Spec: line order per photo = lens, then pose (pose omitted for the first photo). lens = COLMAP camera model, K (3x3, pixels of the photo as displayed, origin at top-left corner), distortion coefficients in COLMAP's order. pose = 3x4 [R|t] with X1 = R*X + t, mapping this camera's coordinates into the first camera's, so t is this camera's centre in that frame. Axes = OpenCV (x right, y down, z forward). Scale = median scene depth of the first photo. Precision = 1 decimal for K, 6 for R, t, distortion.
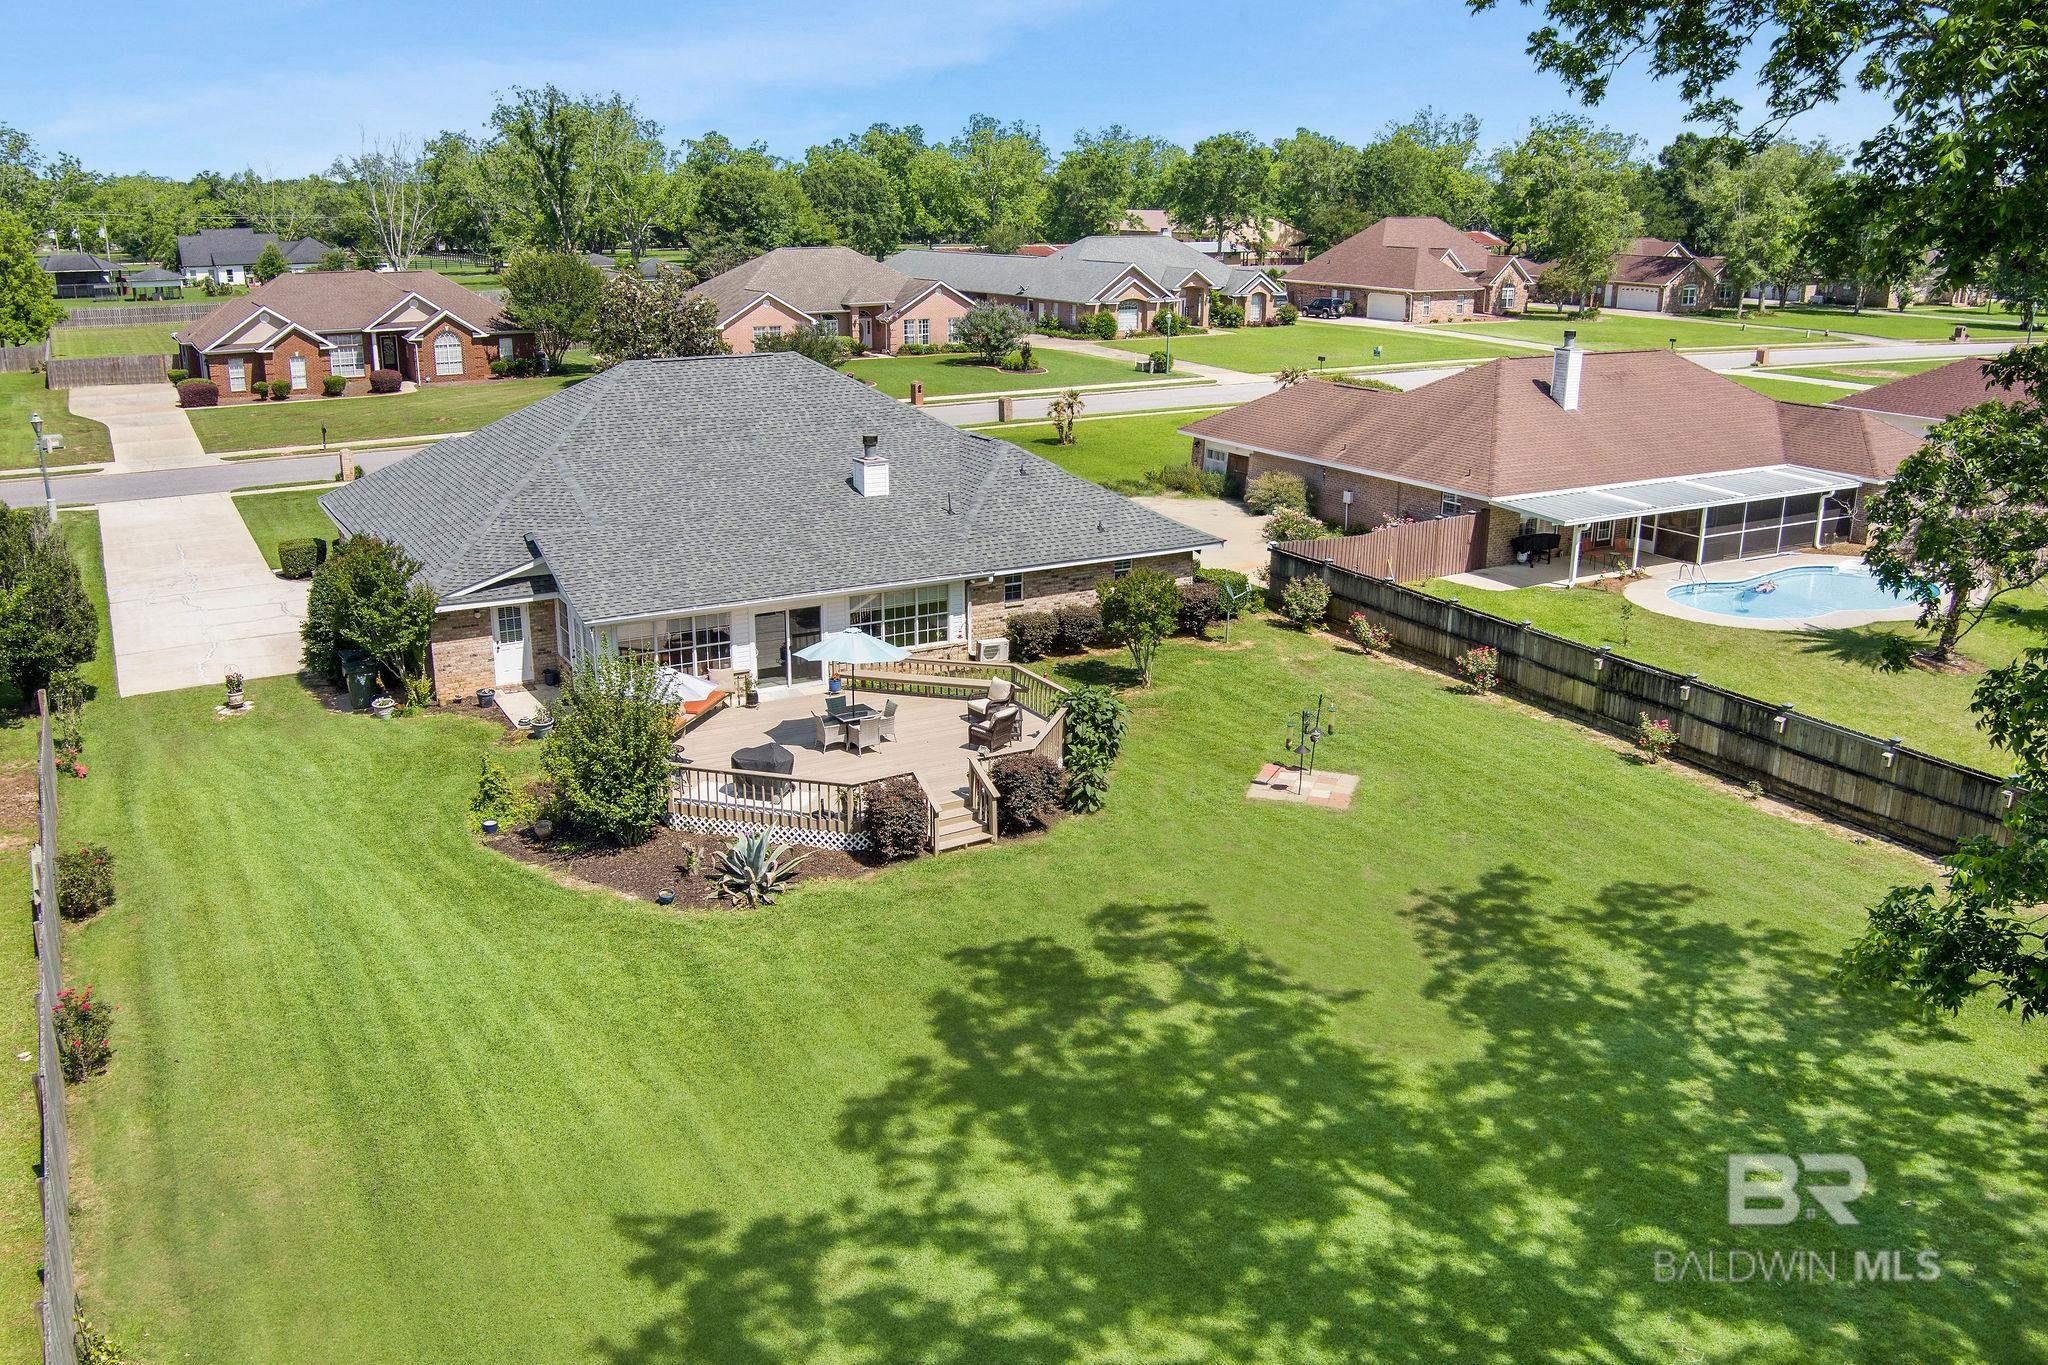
lens RADIAL K [[1651.3, 0, 989.7], [0, 1651.3, 683.9], [0, 0, 1]] dist [-0.057426, 0.000221]
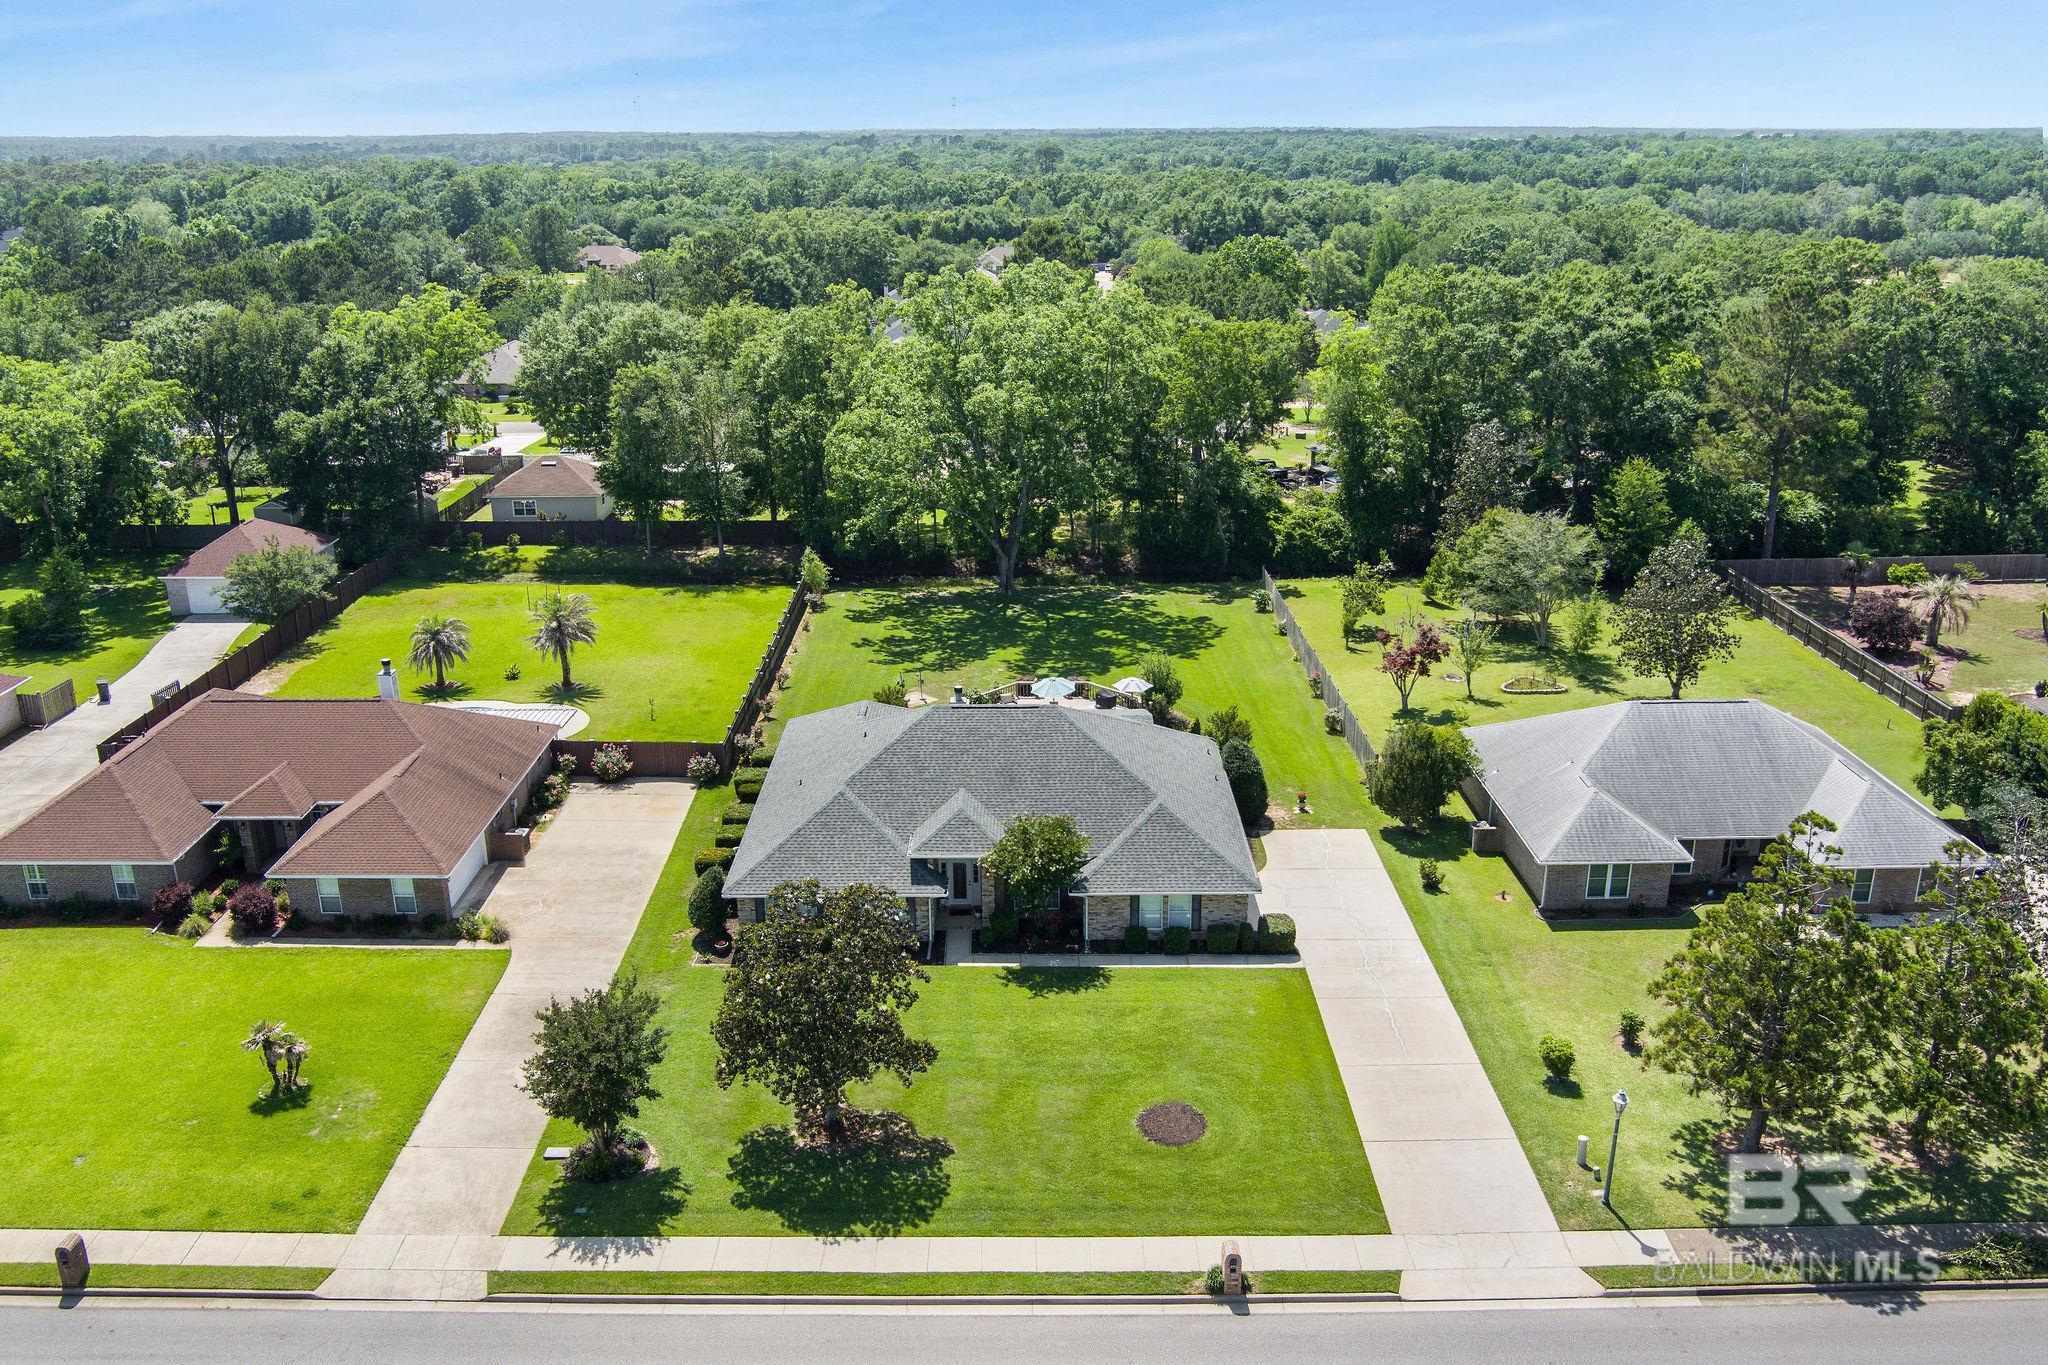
lens RADIAL K [[1651.3, 0, 989.7], [0, 1651.3, 683.9], [0, 0, 1]] dist [-0.057426, 0.000221]
pose [[-0.868978, -0.151889, 0.470964, -1.169998], [0.150858, 0.825114, 0.544453, -1.389499], [-0.471296, 0.544166, -0.694092, 2.763109]]
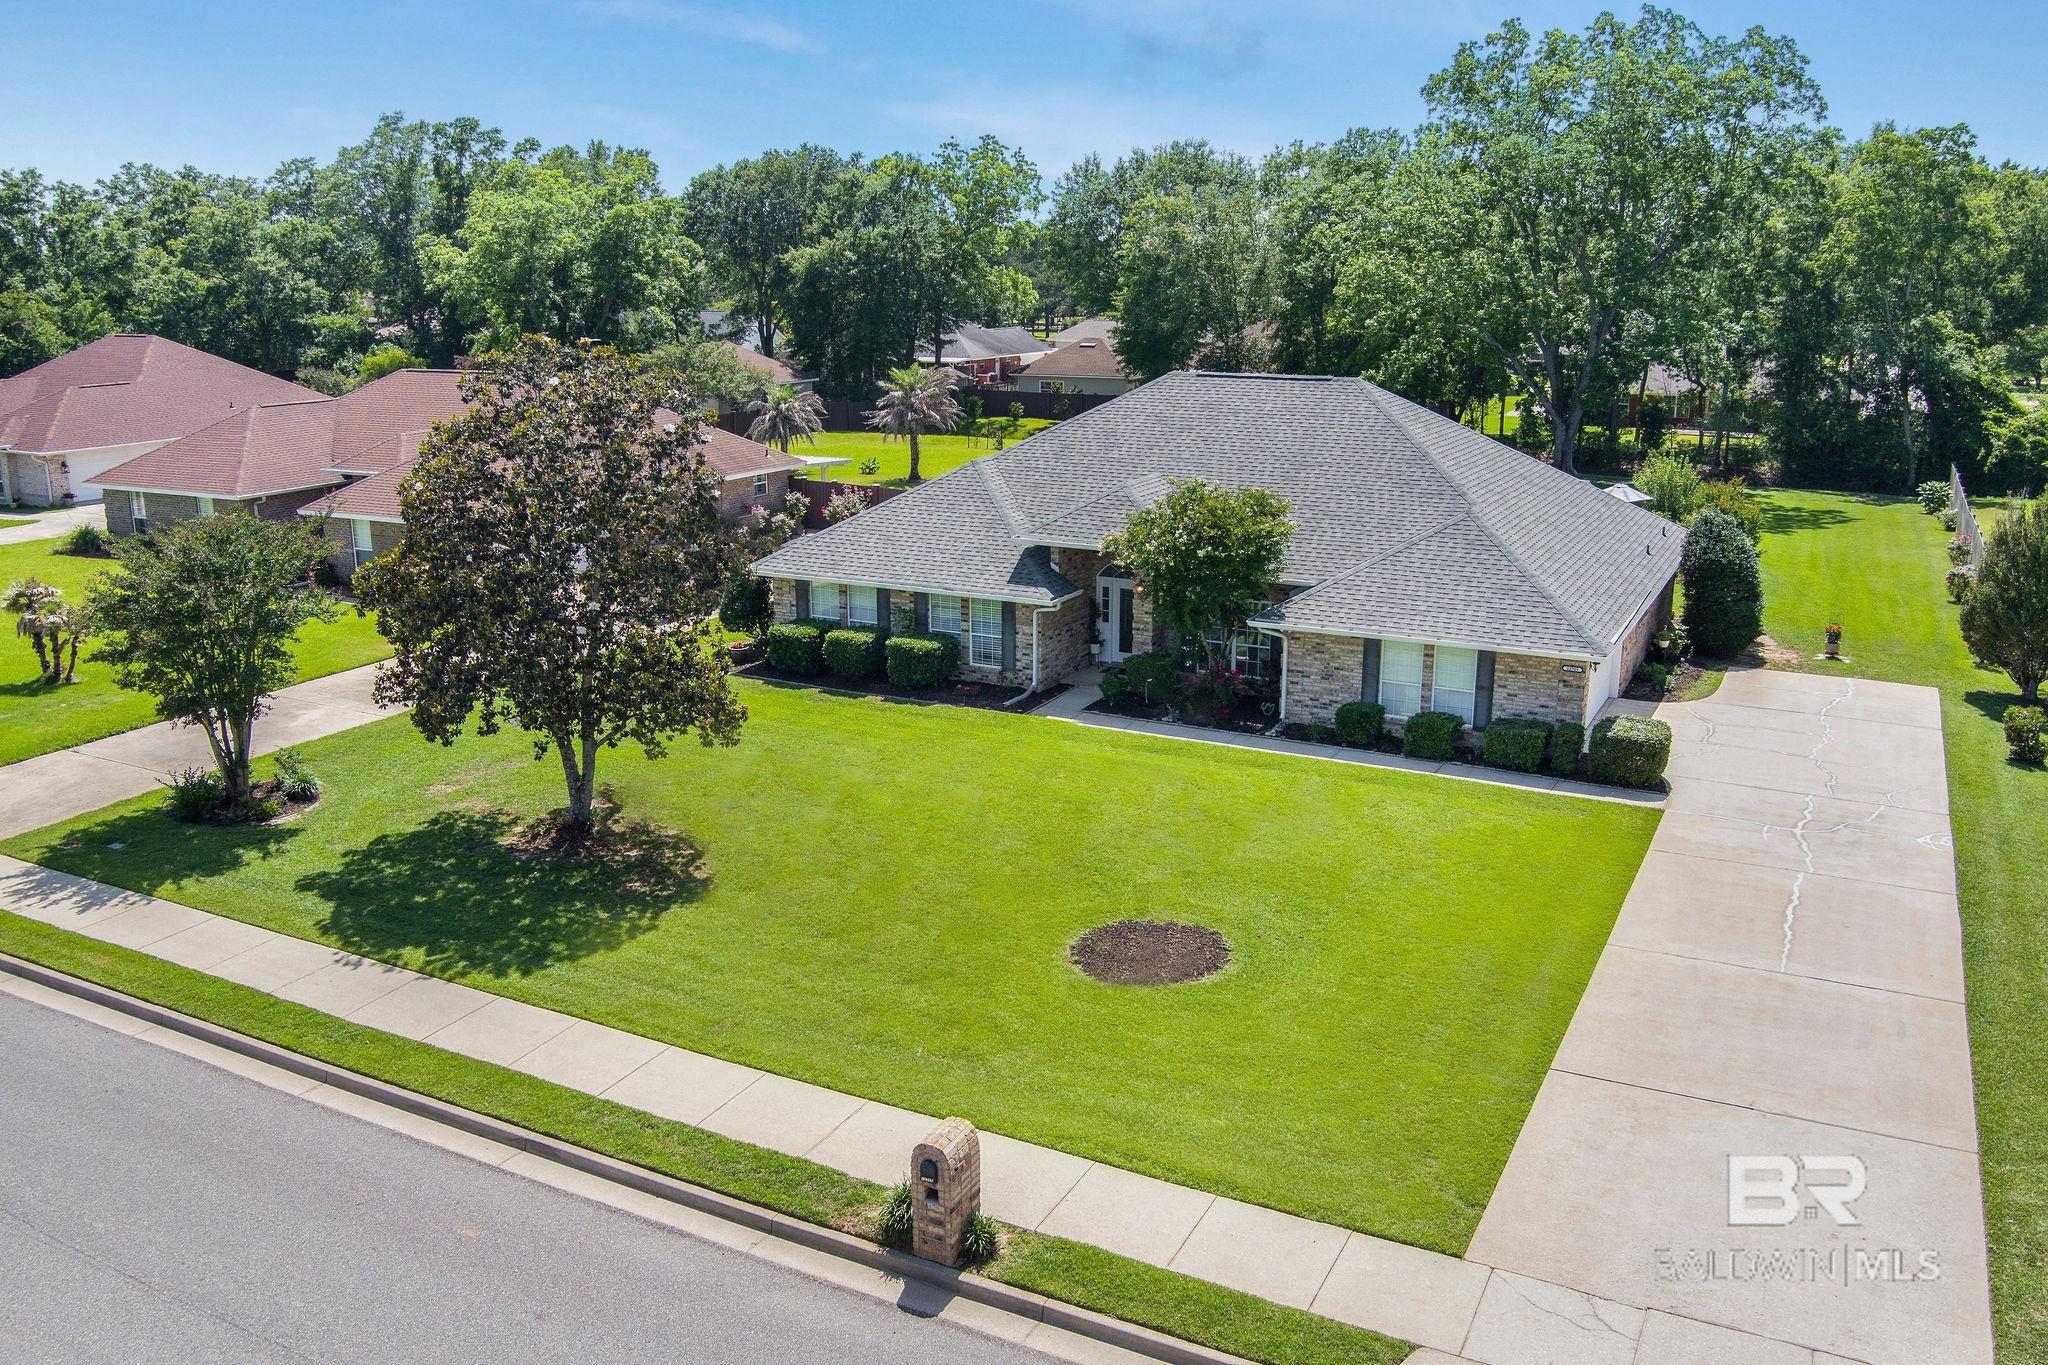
lens RADIAL K [[1651.3, 0, 989.7], [0, 1651.3, 683.9], [0, 0, 1]] dist [-0.057426, 0.000221]
pose [[-0.545943, -0.219181, 0.808645, -1.168706], [0.240132, 0.883746, 0.401658, -0.607990], [-0.802673, 0.413464, -0.429842, 2.166620]]
